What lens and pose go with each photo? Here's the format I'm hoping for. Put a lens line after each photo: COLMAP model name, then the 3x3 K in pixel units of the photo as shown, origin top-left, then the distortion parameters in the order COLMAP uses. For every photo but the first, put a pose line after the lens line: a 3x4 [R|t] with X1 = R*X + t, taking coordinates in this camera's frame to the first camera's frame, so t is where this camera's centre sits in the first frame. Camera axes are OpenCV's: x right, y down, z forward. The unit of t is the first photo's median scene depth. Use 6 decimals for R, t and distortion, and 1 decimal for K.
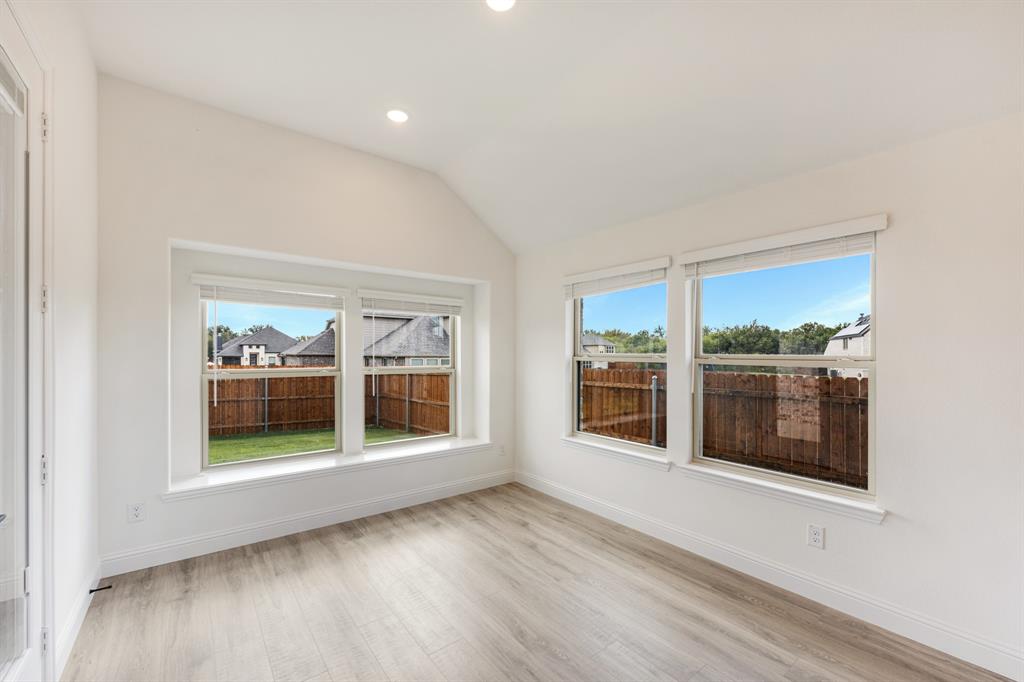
lens RADIAL K [[414.2, 0, 514.8], [0, 414.2, 352.0], [0, 0, 1]] dist [-0.002489, -0.000041]
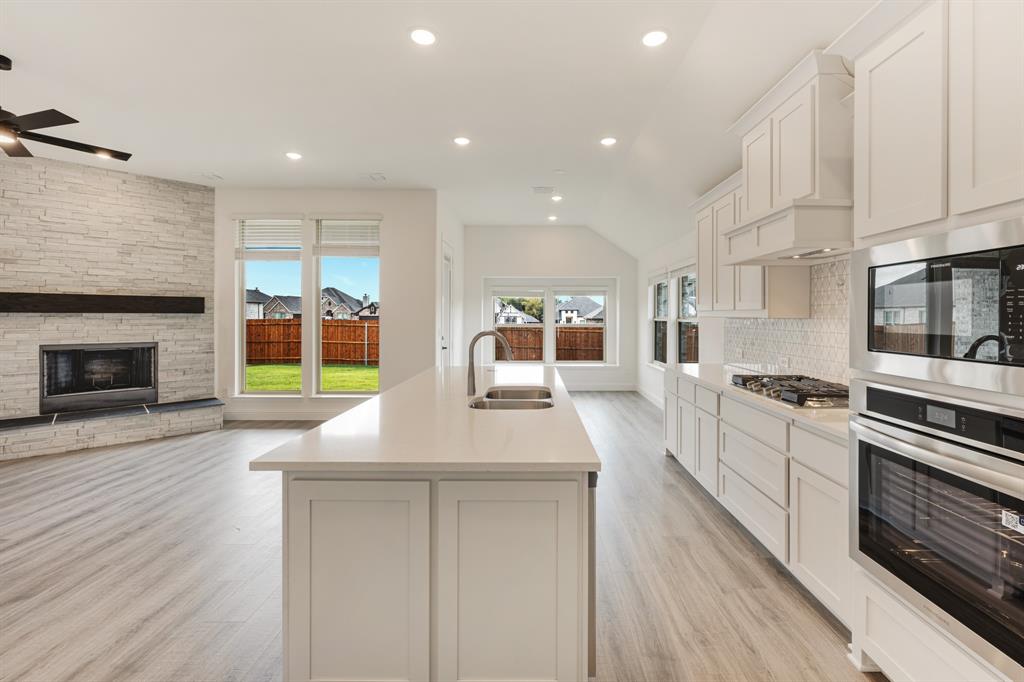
lens RADIAL K [[432.9, 0, 531.8], [0, 432.9, 315.8], [0, 0, 1]] dist [-0.000687, 0.000098]
pose [[0.789638, -0.006323, -0.613541, 0.779811], [0.006808, 0.999976, -0.001543, -0.000968], [0.613536, -0.002958, 0.789662, -0.705509]]
